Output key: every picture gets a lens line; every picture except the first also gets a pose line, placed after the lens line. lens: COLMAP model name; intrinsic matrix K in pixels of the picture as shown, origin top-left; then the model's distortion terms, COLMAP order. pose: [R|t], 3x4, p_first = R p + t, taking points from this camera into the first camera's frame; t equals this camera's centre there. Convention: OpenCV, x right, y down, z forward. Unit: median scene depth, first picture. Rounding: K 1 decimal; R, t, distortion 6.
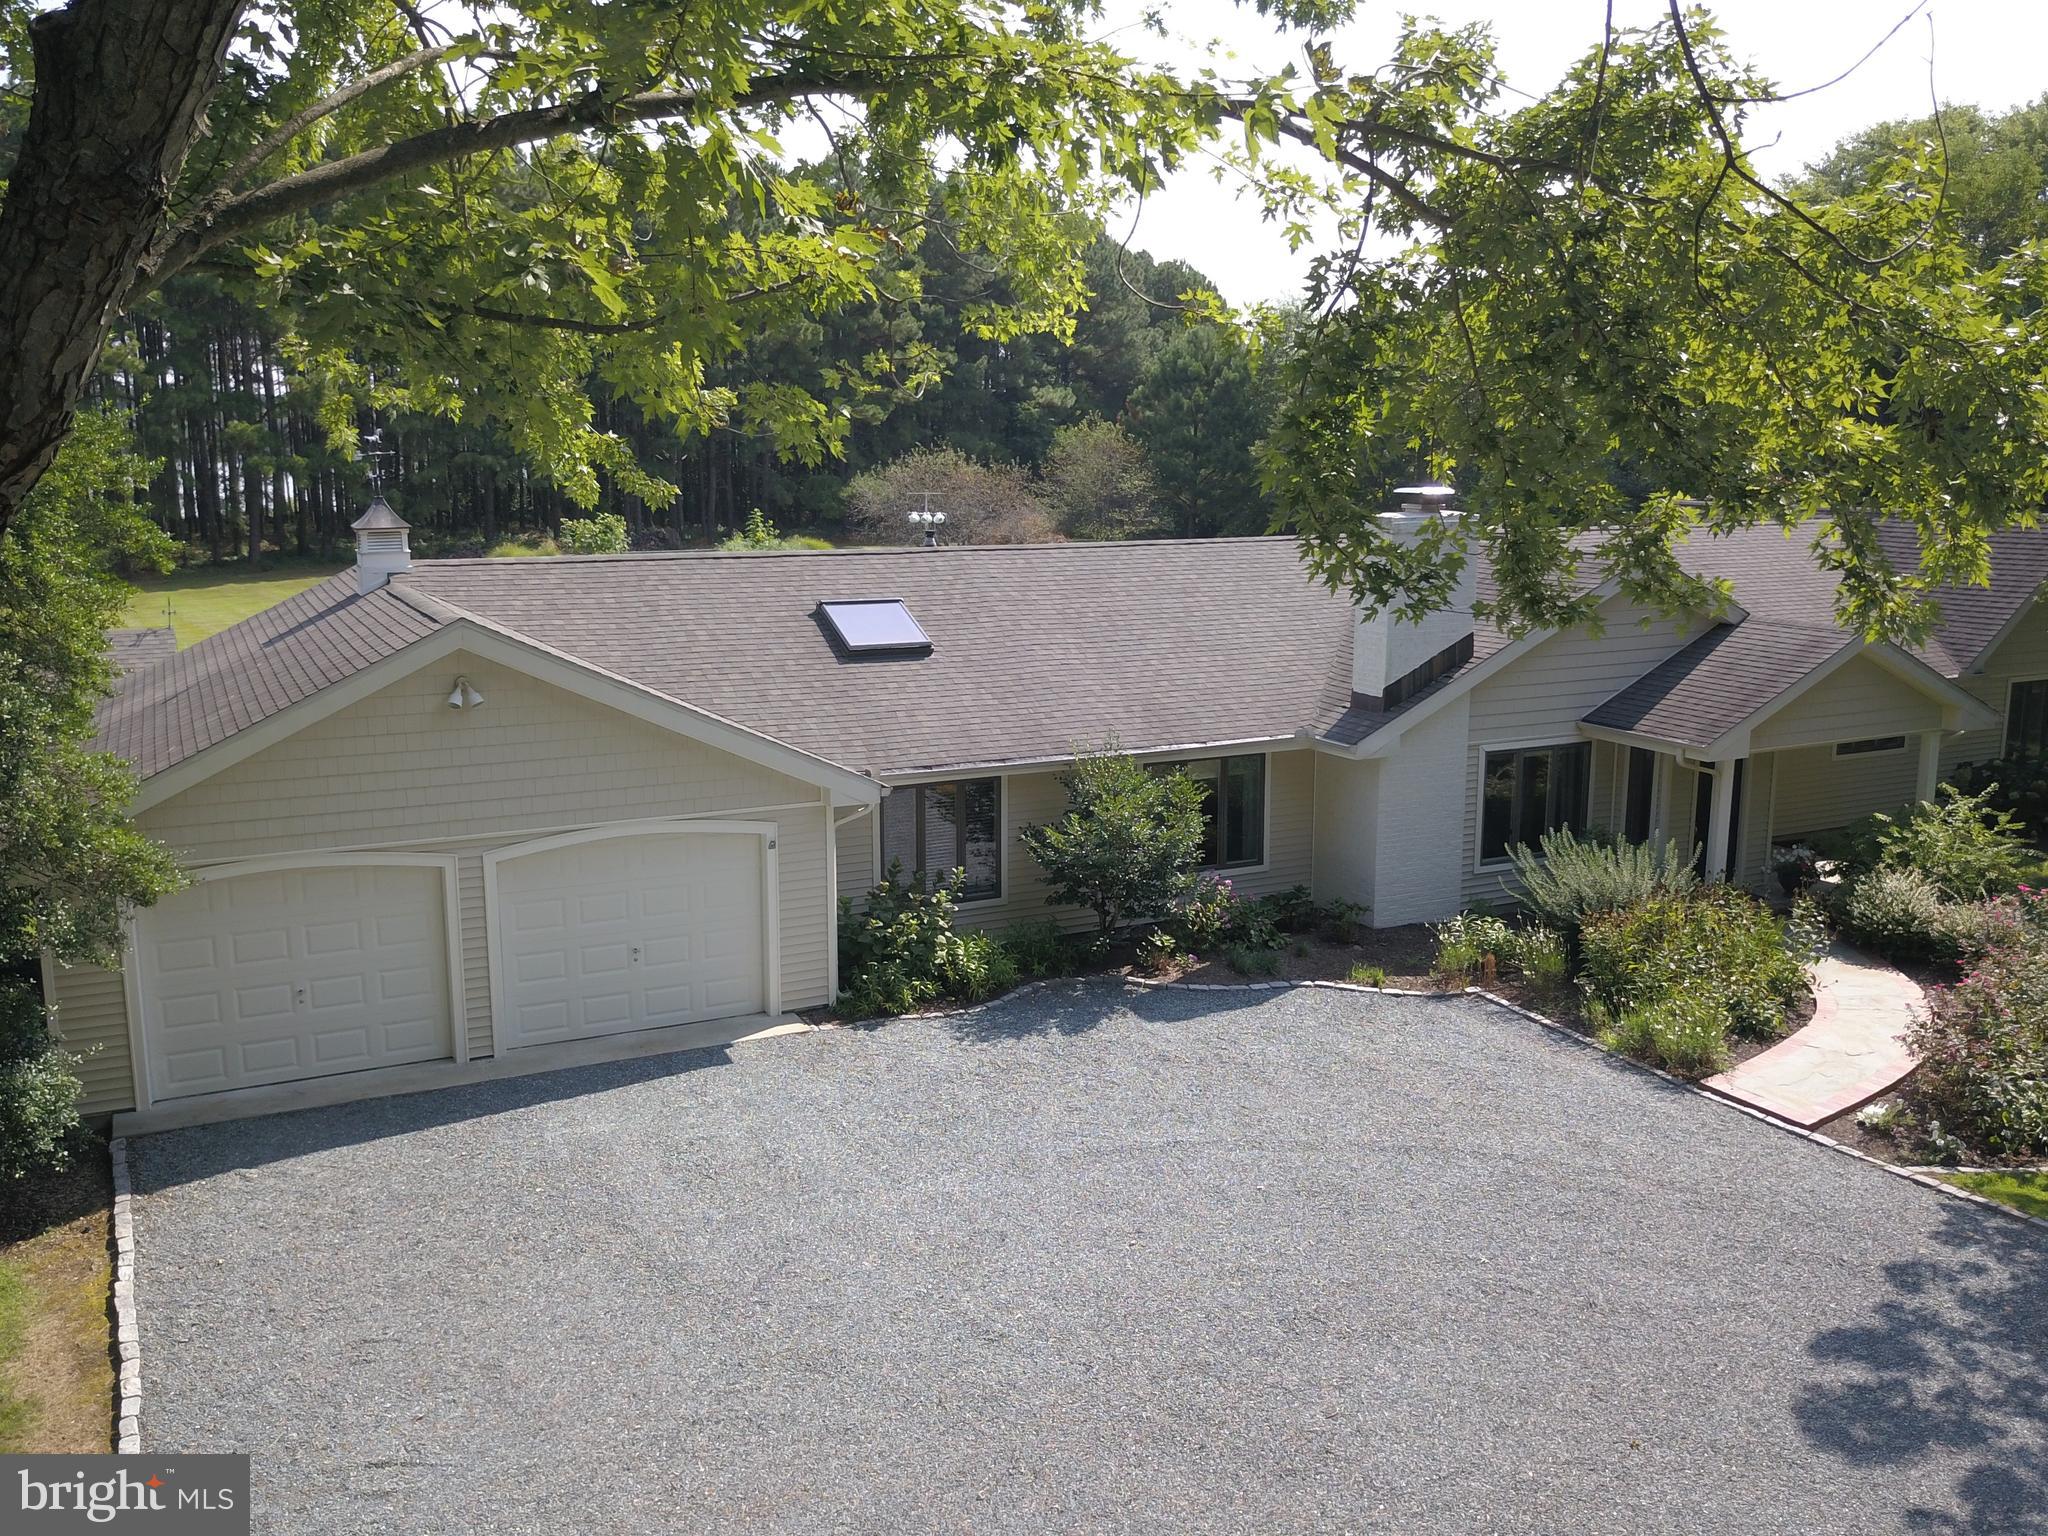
lens RADIAL K [[1719.2, 0, 1024.0], [0, 1719.2, 768.0], [0, 0, 1]] dist [0.001831, -0.003563]
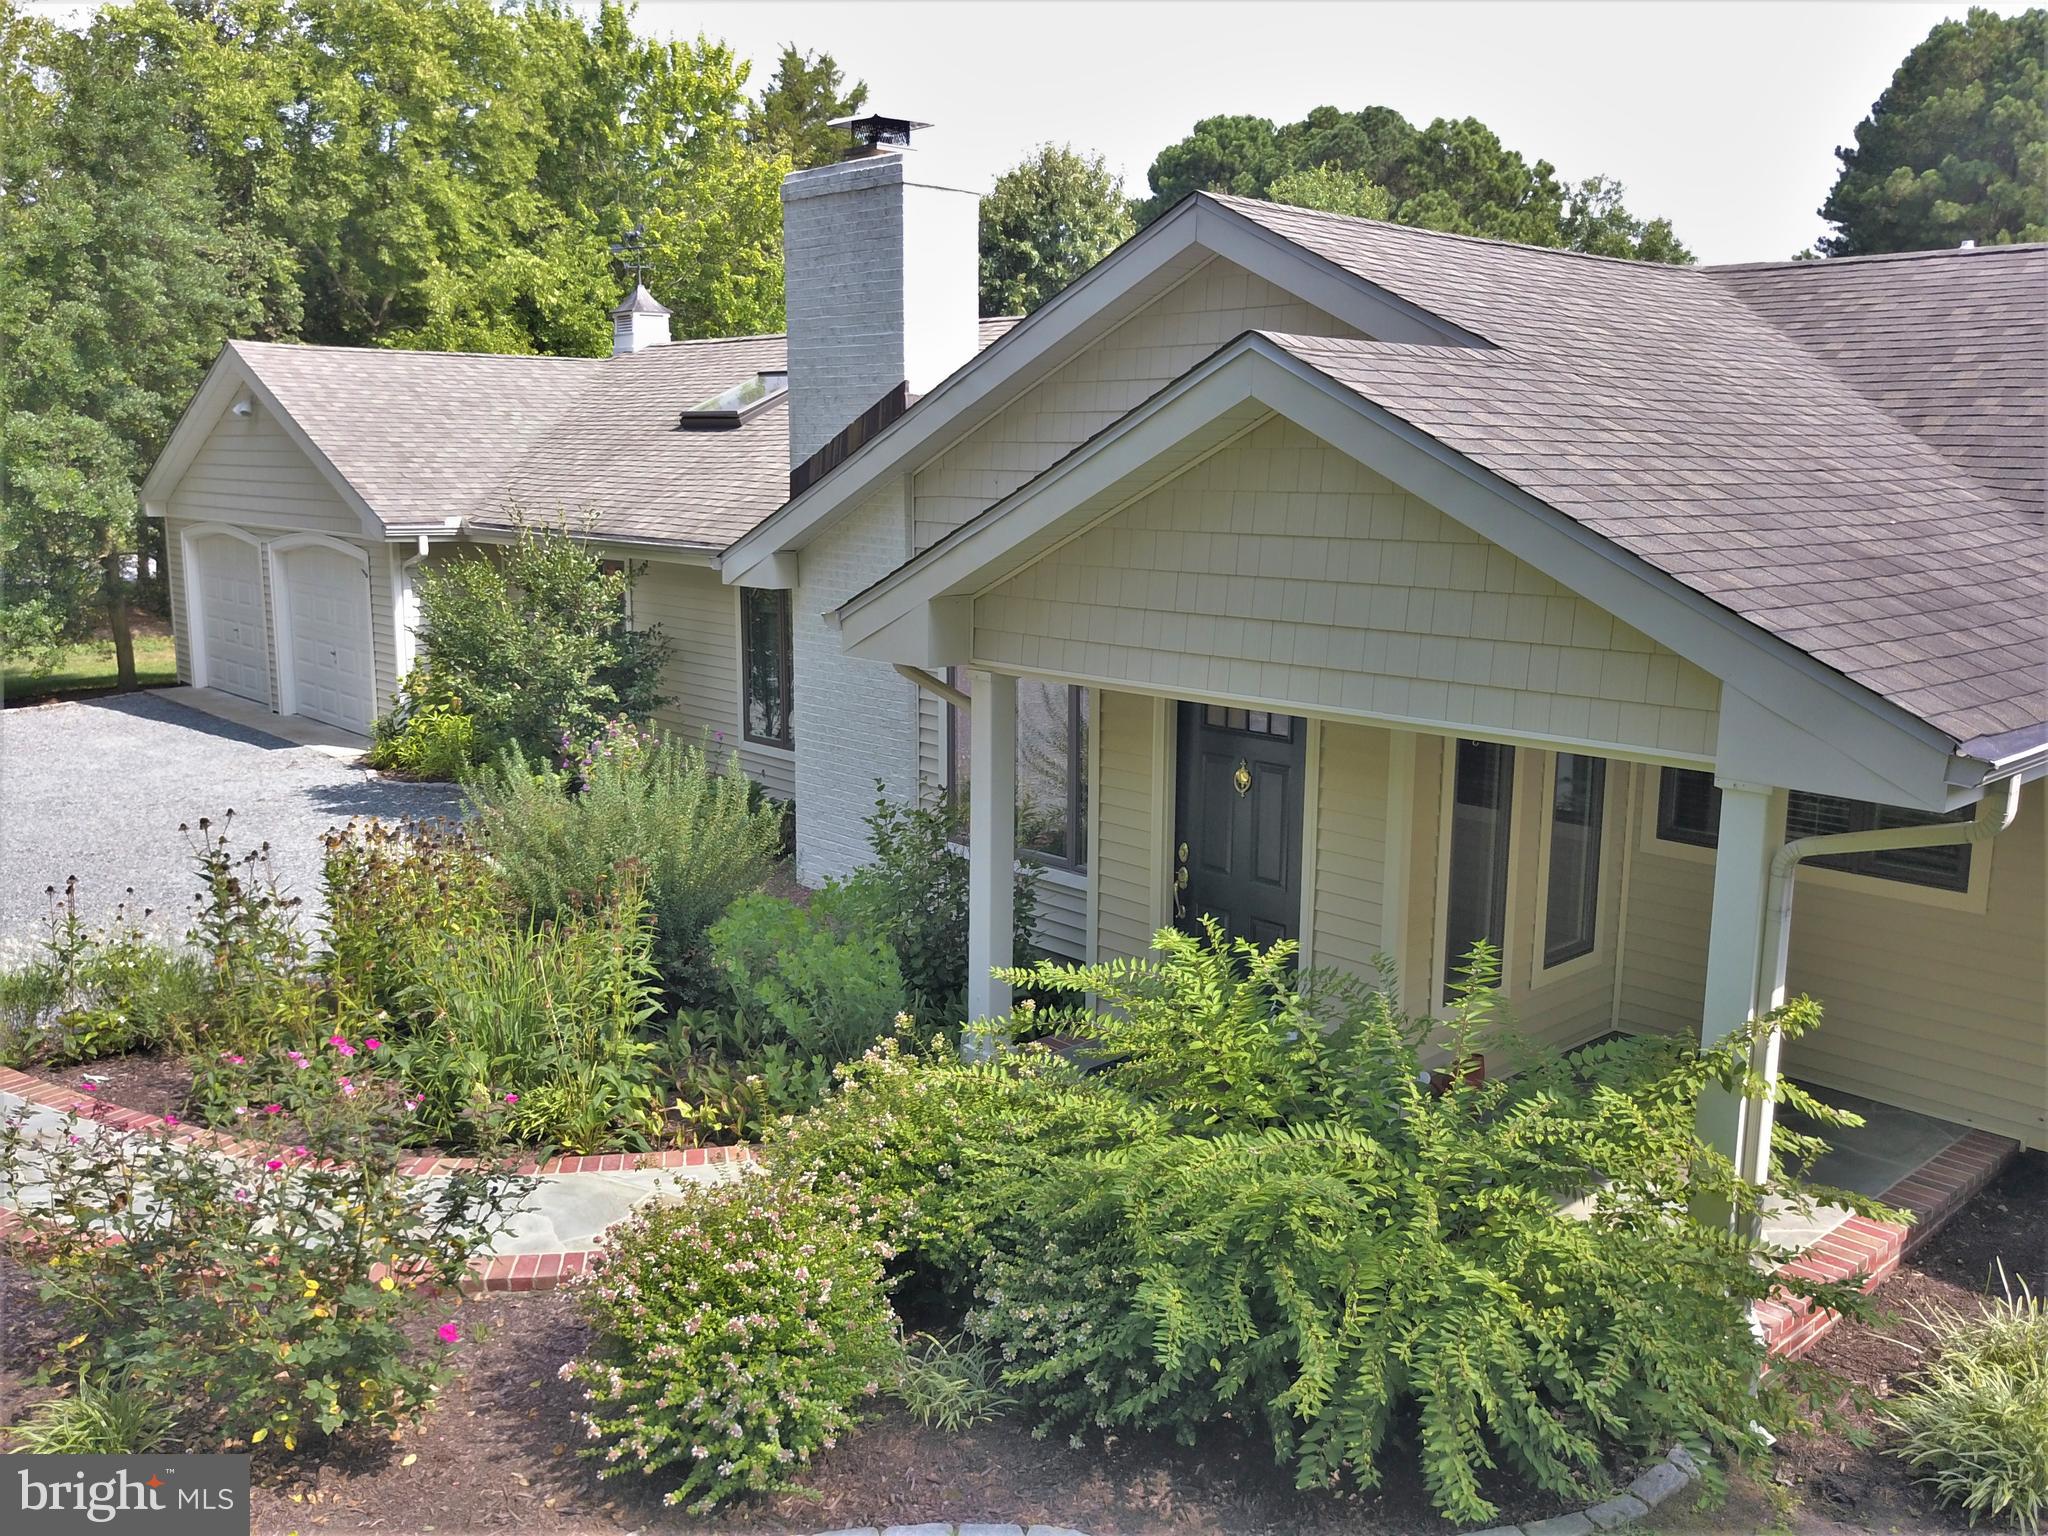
lens RADIAL K [[1719.2, 0, 1024.0], [0, 1719.2, 768.0], [0, 0, 1]] dist [0.001831, -0.003563]
pose [[0.281030, 0.178494, -0.942954, 0.994776], [-0.182323, 0.974587, 0.130144, -0.049157], [0.942221, 0.135348, 0.306432, 1.128474]]
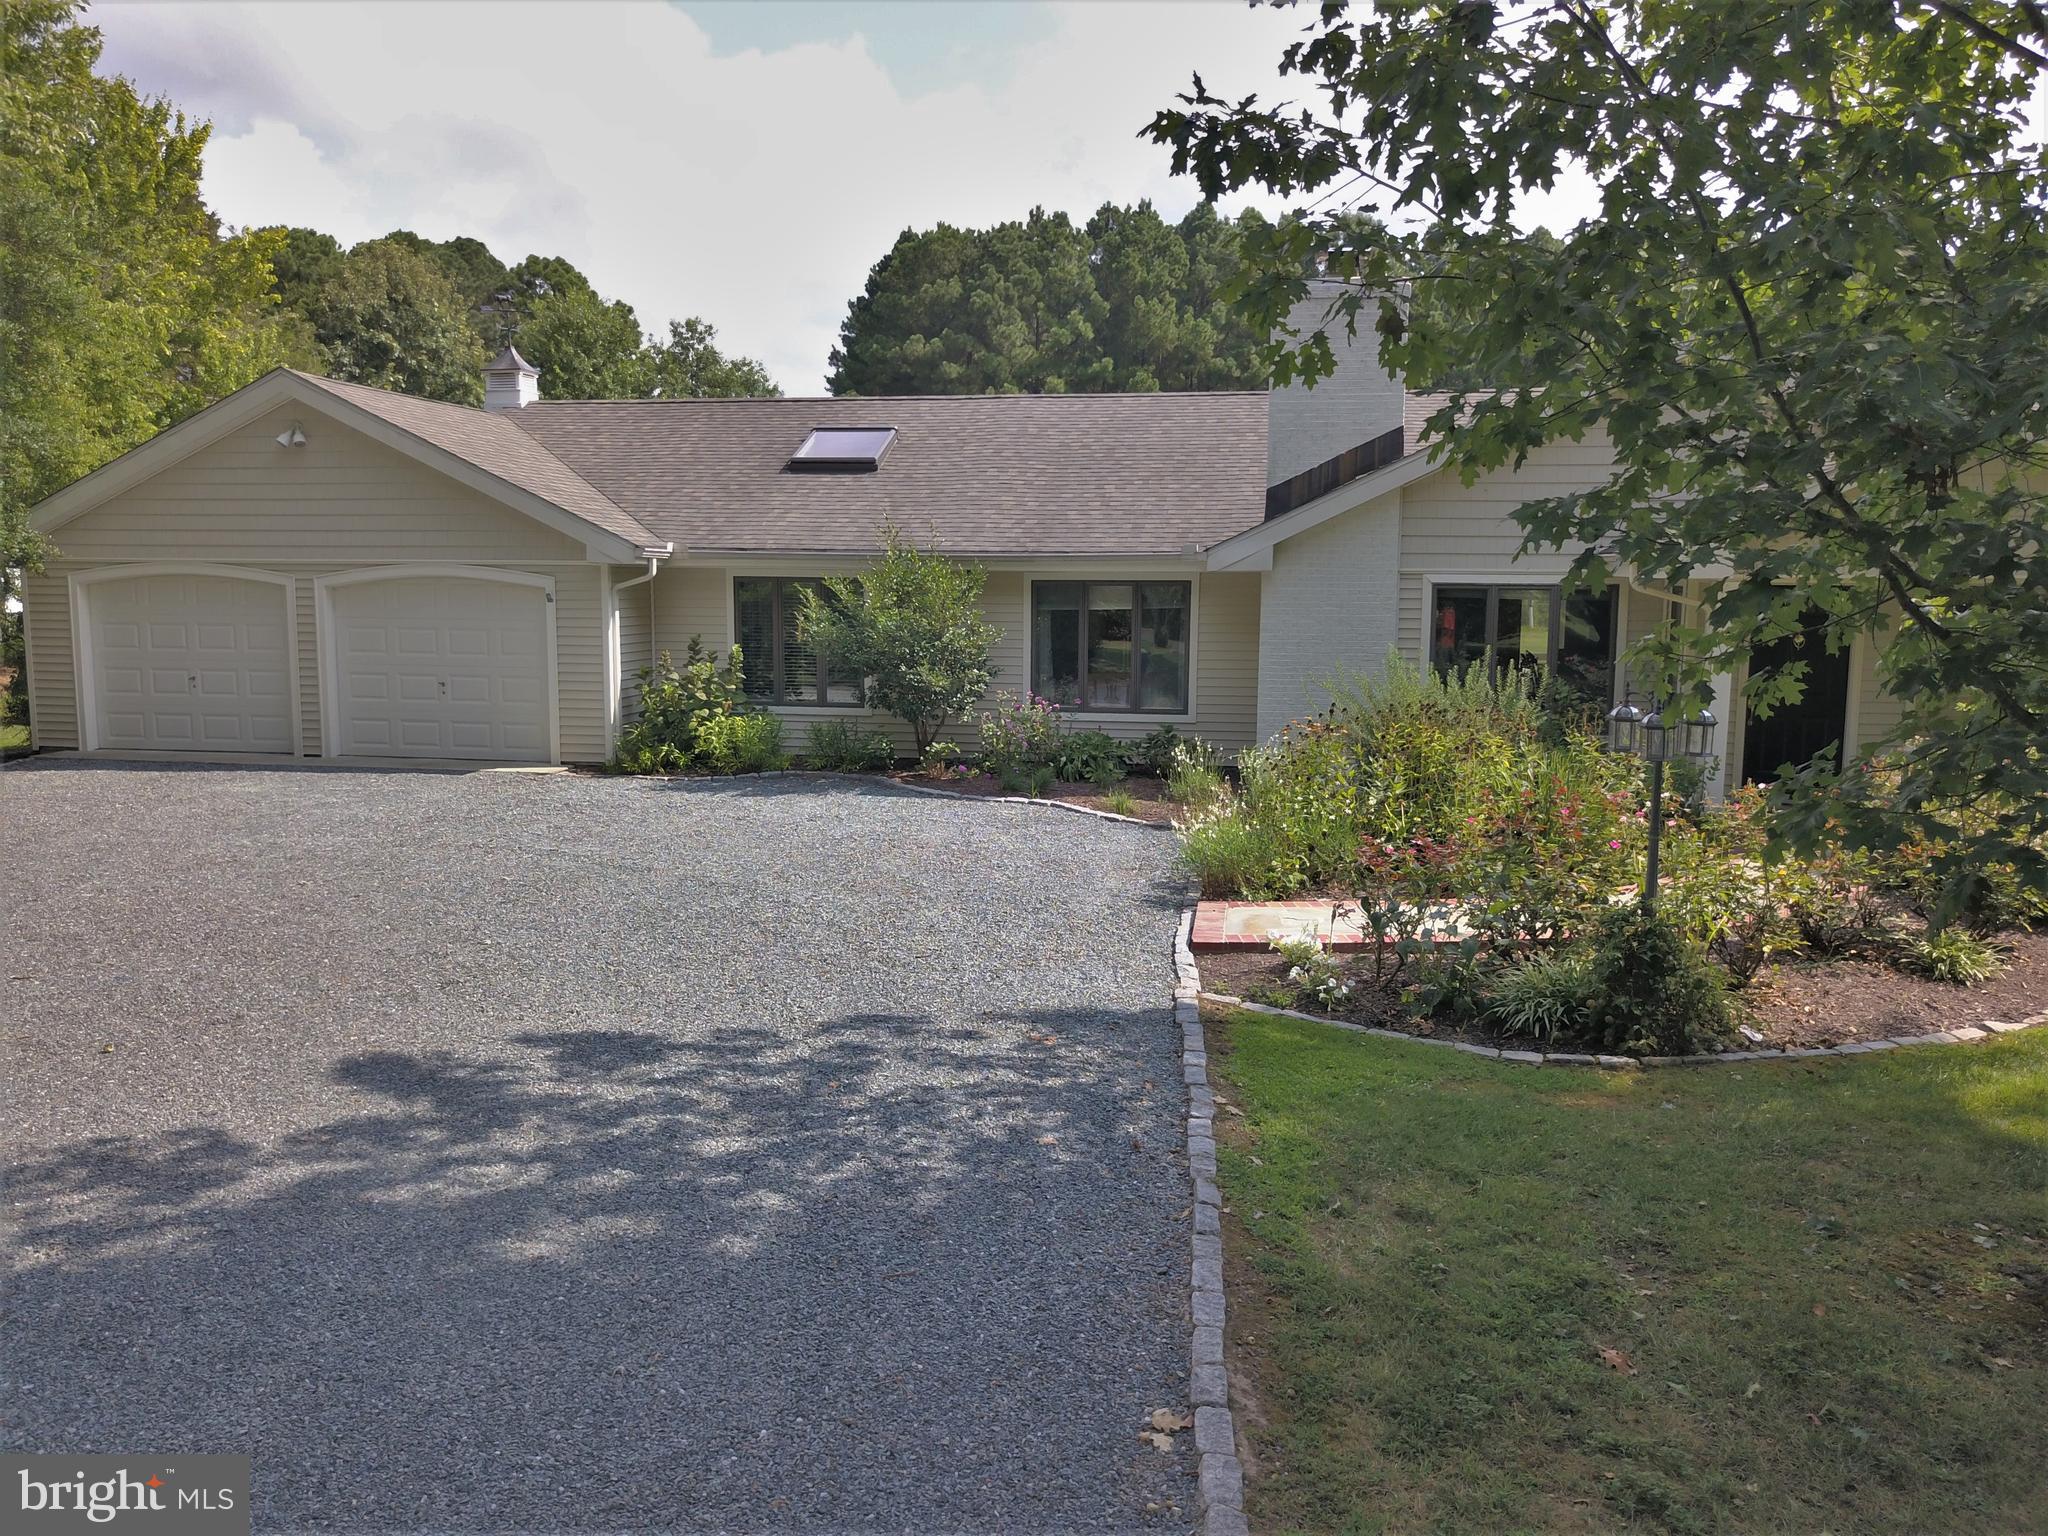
lens RADIAL K [[1573.2, 0, 1024.0], [0, 1573.2, 768.0], [0, 0, 1]] dist [-0.001605, -0.000057]
pose [[0.812651, 0.078550, -0.577433, 0.700543], [-0.112204, 0.993424, -0.022770, 0.146347], [0.571847, 0.083294, 0.816120, 0.398110]]
